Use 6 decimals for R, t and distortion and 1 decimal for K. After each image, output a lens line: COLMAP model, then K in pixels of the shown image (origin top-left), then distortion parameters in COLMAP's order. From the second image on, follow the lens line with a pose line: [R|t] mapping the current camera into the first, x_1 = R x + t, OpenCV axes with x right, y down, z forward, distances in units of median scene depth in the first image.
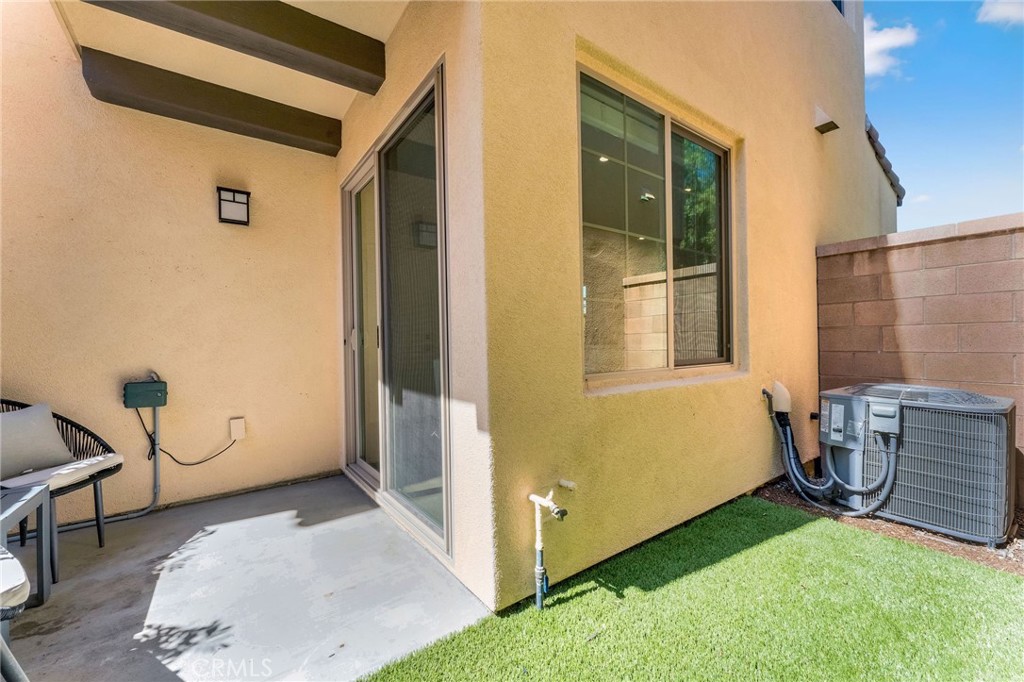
lens RADIAL K [[411.5, 0, 509.2], [0, 411.5, 340.9], [0, 0, 1]] dist [0.000776, 0.001100]
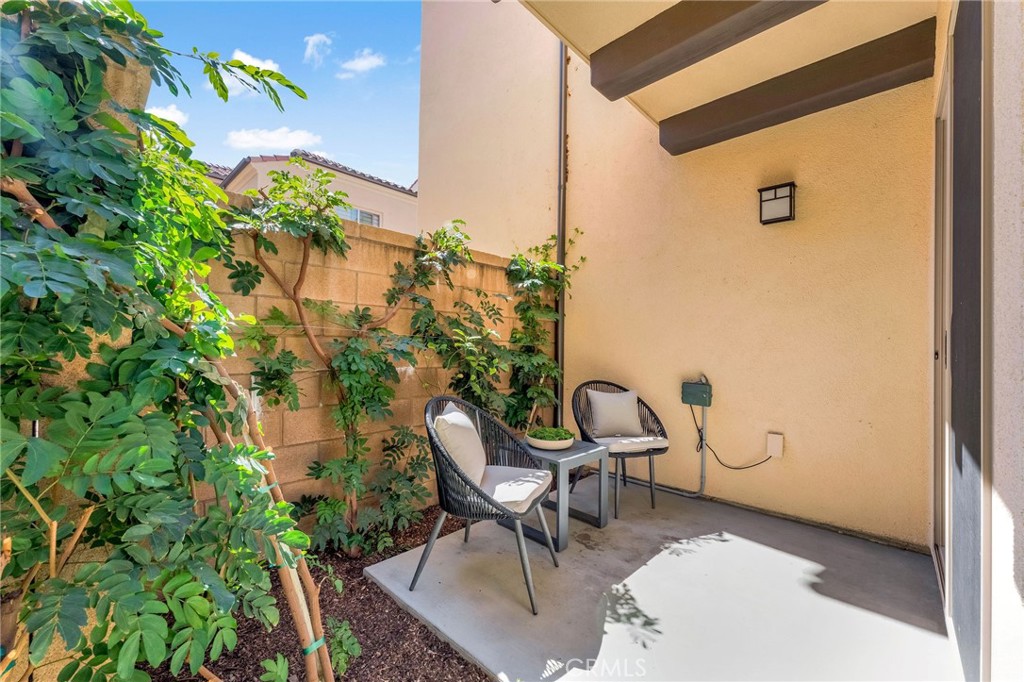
lens RADIAL K [[411.5, 0, 508.8], [0, 411.5, 341.9], [0, 0, 1]] dist [0.000776, 0.001100]
pose [[0.174632, 0.007907, -0.984602, 0.161497], [-0.017940, 0.999827, 0.004848, -0.011811], [0.984470, 0.016817, 0.174744, 0.290893]]
